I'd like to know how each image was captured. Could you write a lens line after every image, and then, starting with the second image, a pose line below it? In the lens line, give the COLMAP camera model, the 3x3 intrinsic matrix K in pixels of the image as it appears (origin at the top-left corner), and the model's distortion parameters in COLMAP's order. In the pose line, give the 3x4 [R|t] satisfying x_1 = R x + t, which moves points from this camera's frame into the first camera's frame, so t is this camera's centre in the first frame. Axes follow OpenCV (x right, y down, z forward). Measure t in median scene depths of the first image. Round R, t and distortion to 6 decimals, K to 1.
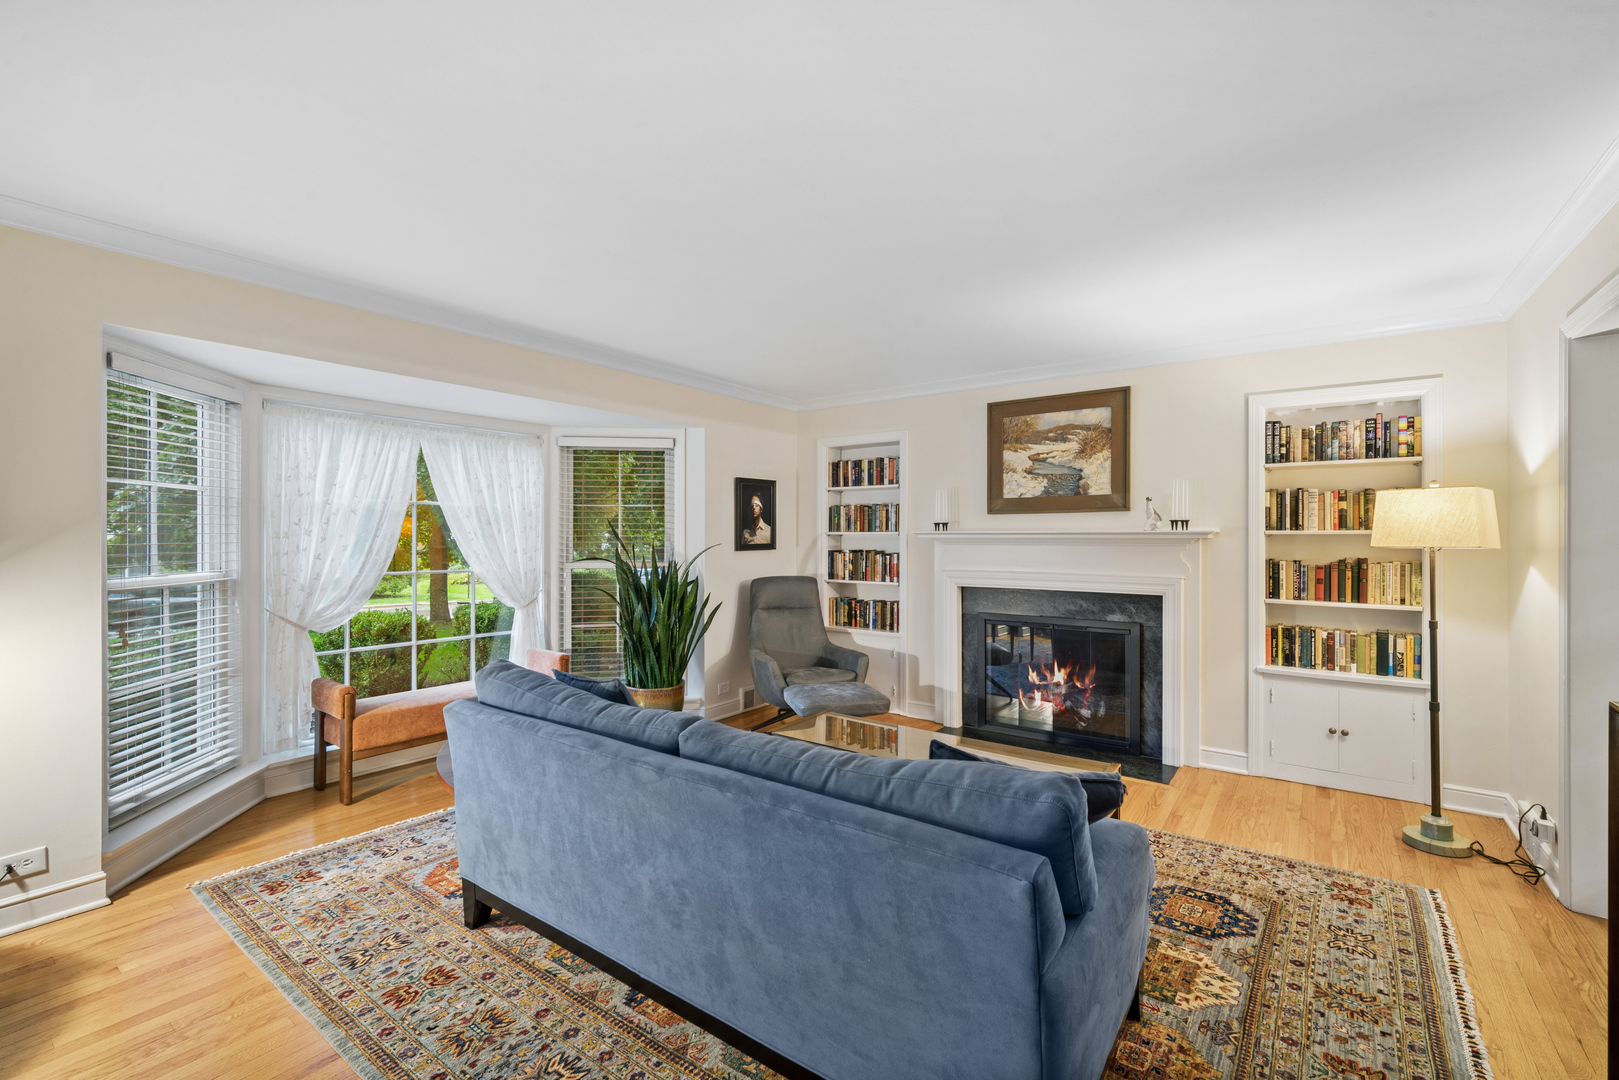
lens RADIAL K [[701.8, 0, 807.0], [0, 701.8, 540.0], [0, 0, 1]] dist [-0.005340, 0.000013]
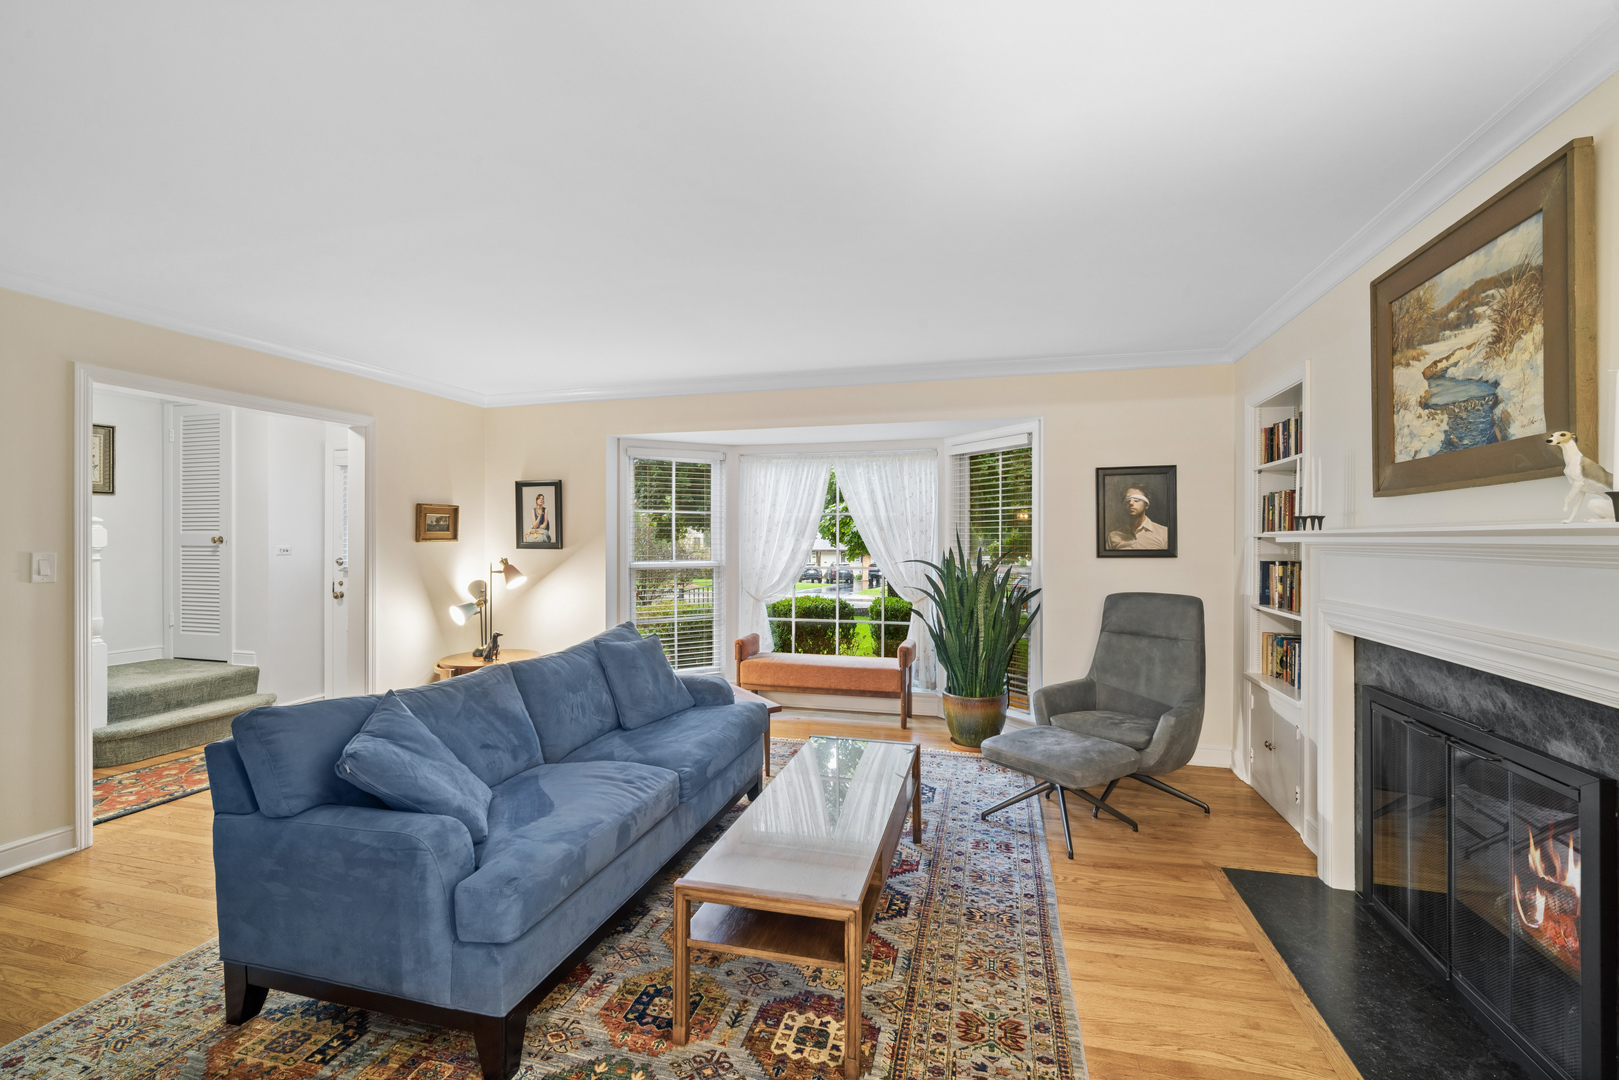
lens RADIAL K [[701.8, 0, 815.7], [0, 701.8, 537.4], [0, 0, 1]] dist [-0.005340, 0.000013]
pose [[0.368129, -0.003477, -0.929768, 0.599409], [-0.004689, 0.999973, -0.005596, -0.002294], [0.929763, 0.006420, 0.368103, 0.440759]]
